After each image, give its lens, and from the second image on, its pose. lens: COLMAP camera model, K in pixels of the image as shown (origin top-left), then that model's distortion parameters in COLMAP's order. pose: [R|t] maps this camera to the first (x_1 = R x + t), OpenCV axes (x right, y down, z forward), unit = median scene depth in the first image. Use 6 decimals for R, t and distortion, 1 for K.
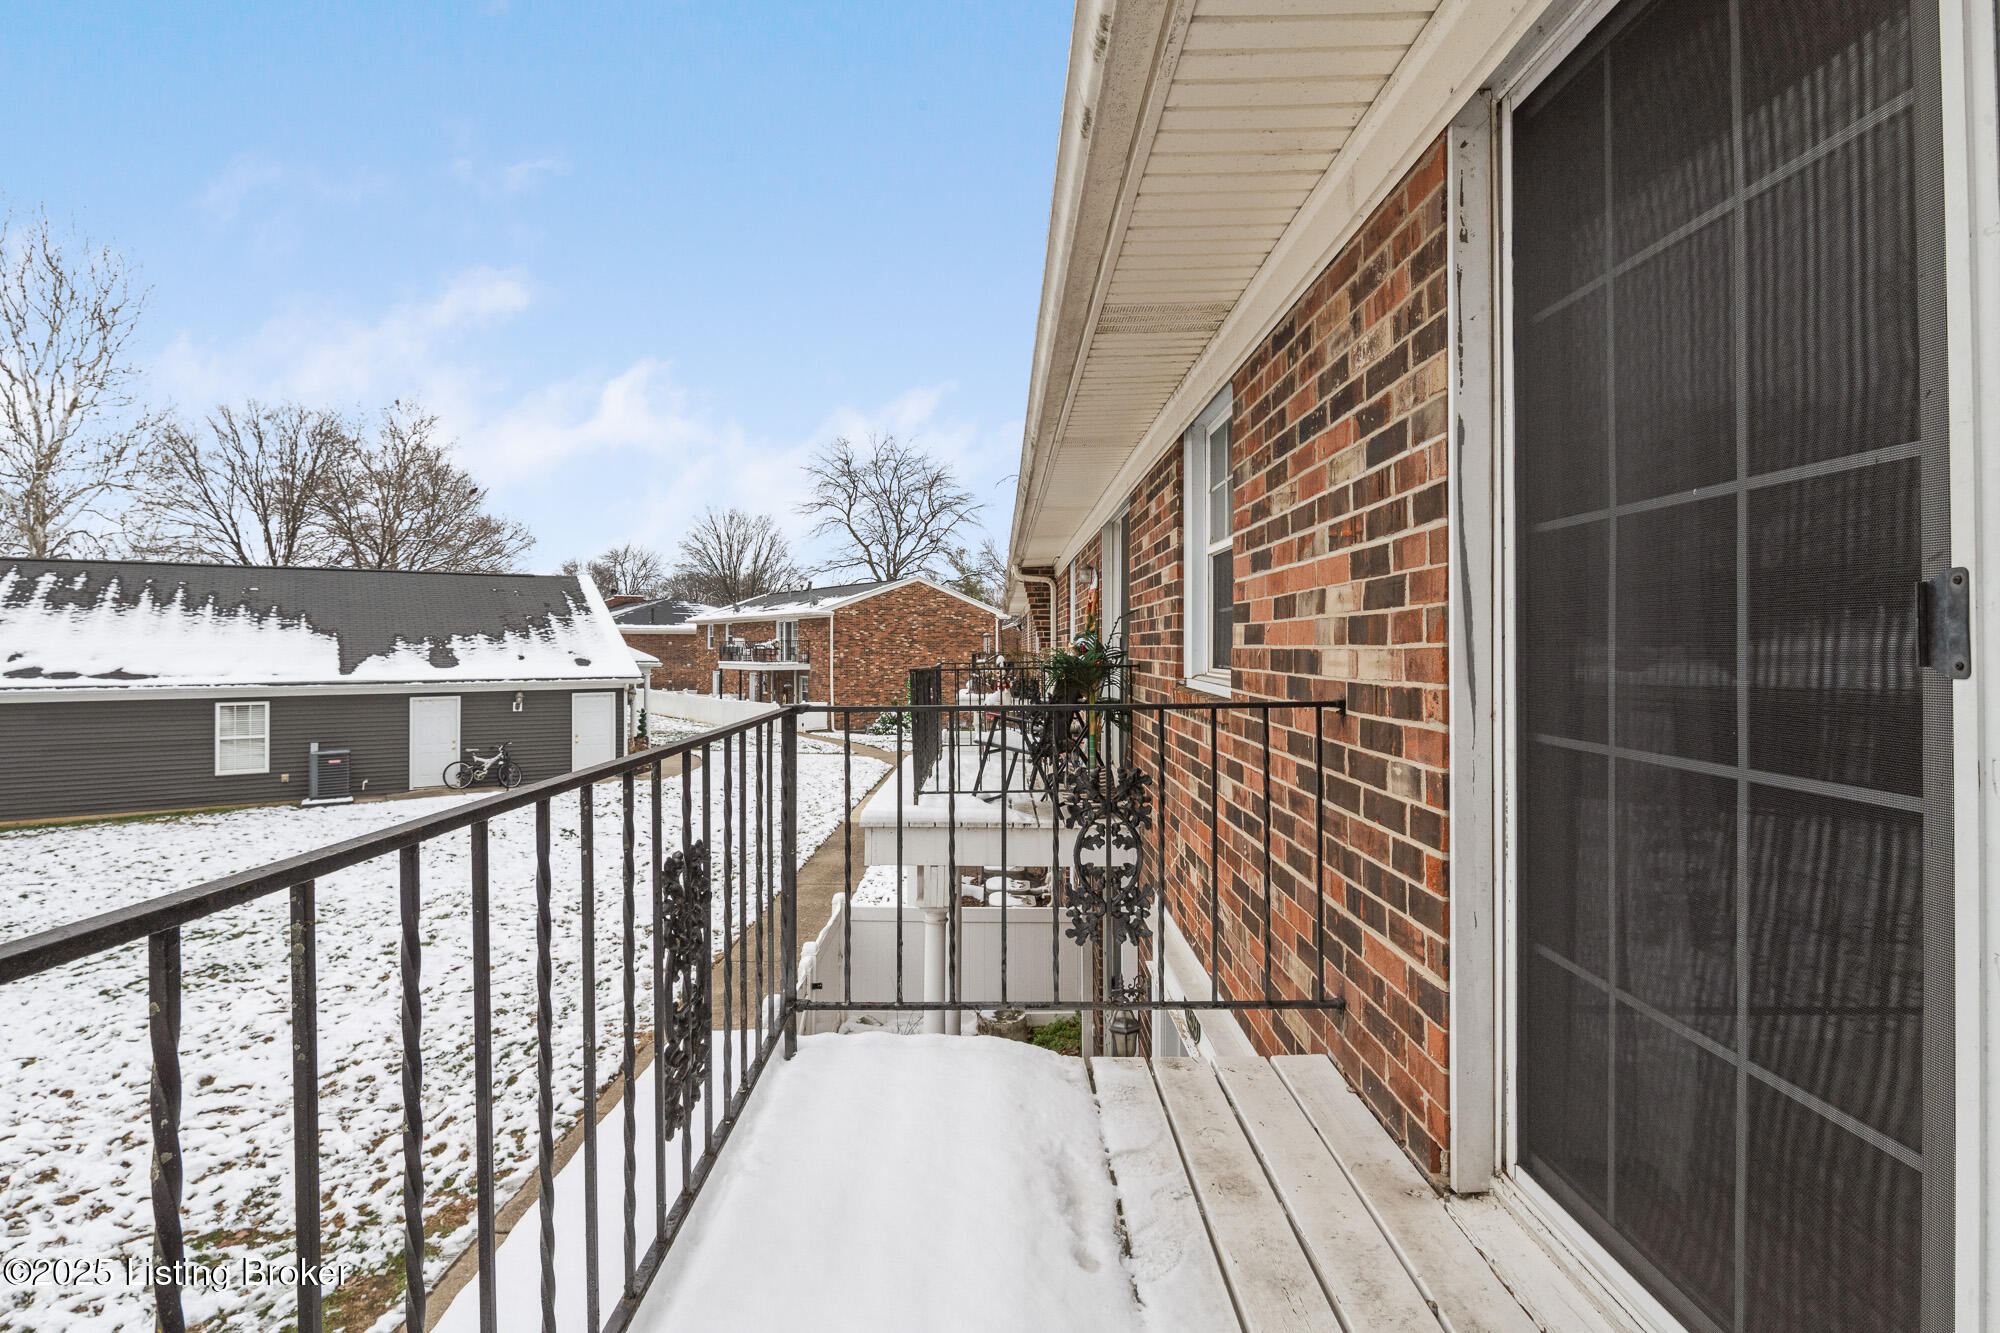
lens RADIAL K [[1005.8, 0, 994.7], [0, 1005.8, 642.5], [0, 0, 1]] dist [-0.013709, -0.000241]
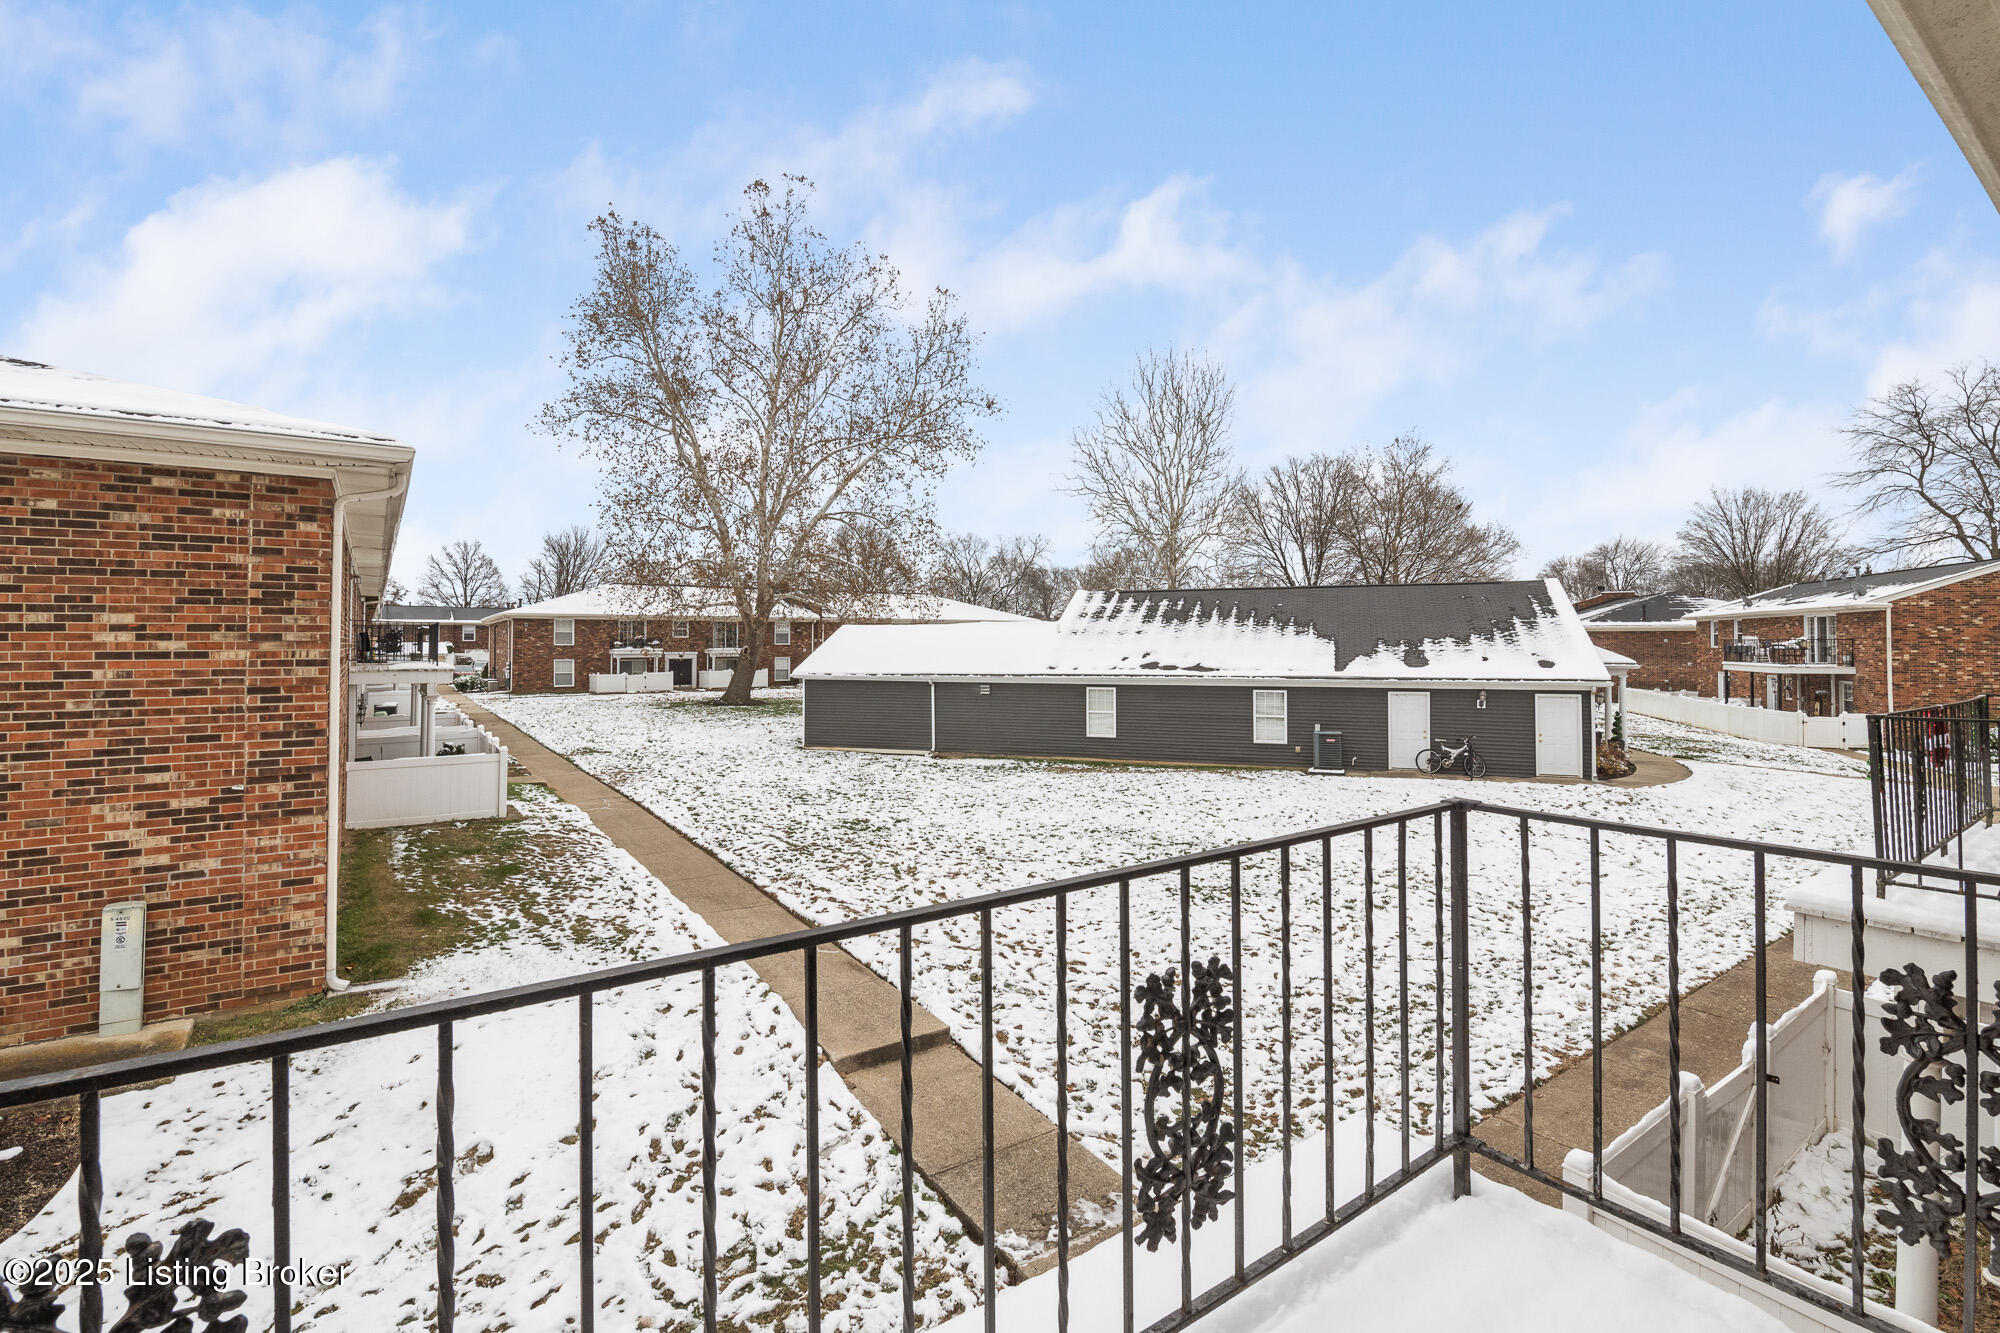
lens RADIAL K [[886.2, 0, 1000.8], [0, 886.2, 624.3], [0, 0, 1]] dist [-0.013757, -0.001011]
pose [[0.565734, -0.016862, -0.824415, 0.011901], [0.004480, 0.999839, -0.017376, -0.004495], [0.824575, 0.006137, 0.565719, 0.012095]]
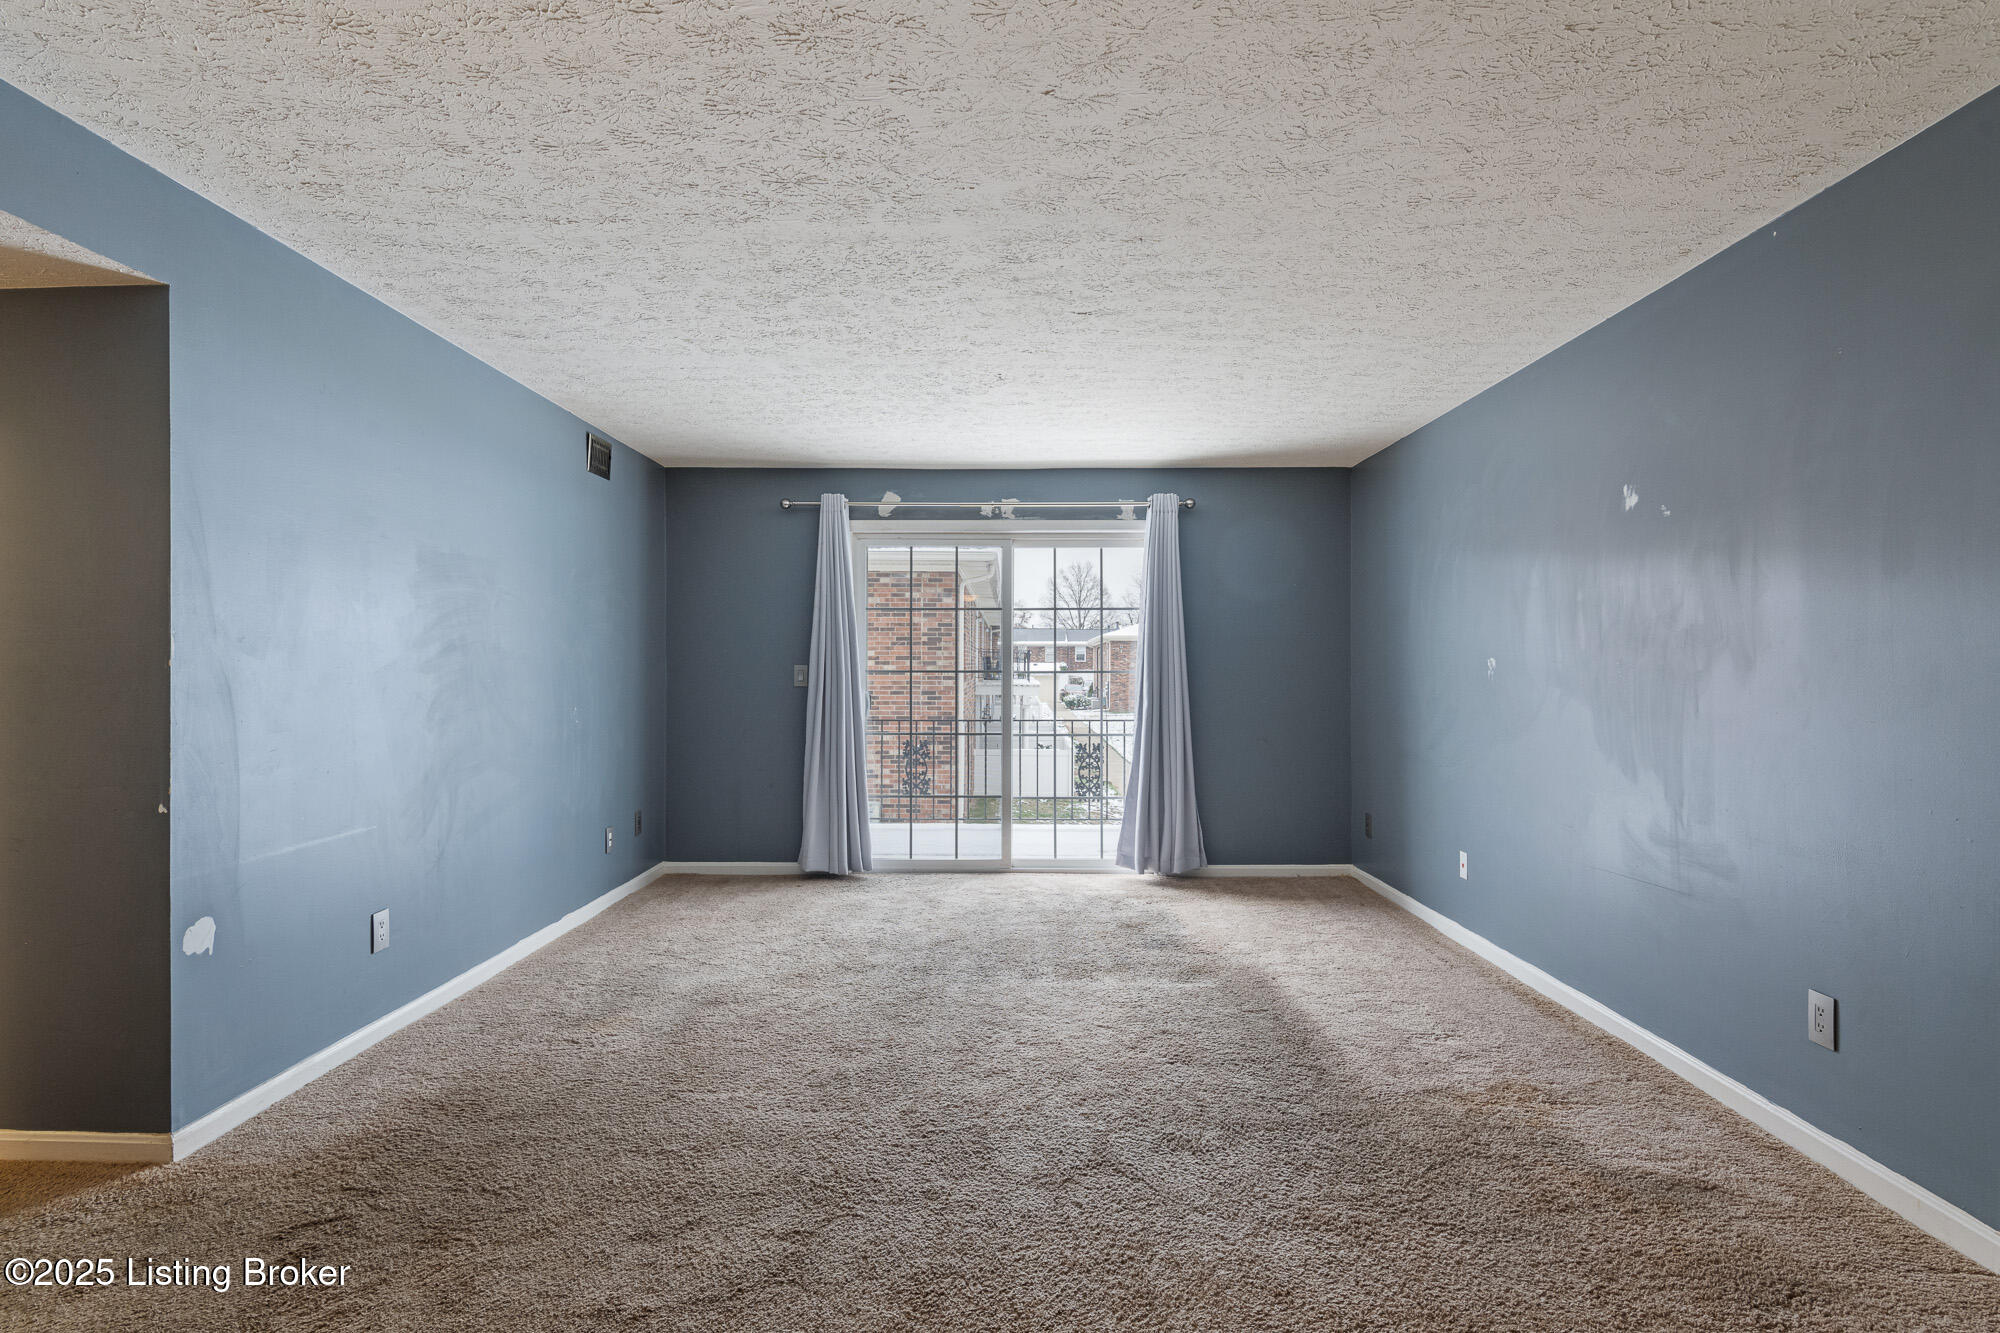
lens RADIAL K [[1063.9, 0, 1002.3], [0, 1063.9, 659.0], [0, 0, 1]] dist [0.027540, -0.017236]
pose [[-0.025294, -0.002737, -0.999676, 0.733171], [0.002606, 0.999993, -0.002804, -0.011689], [0.999677, -0.002676, -0.025287, 0.077621]]
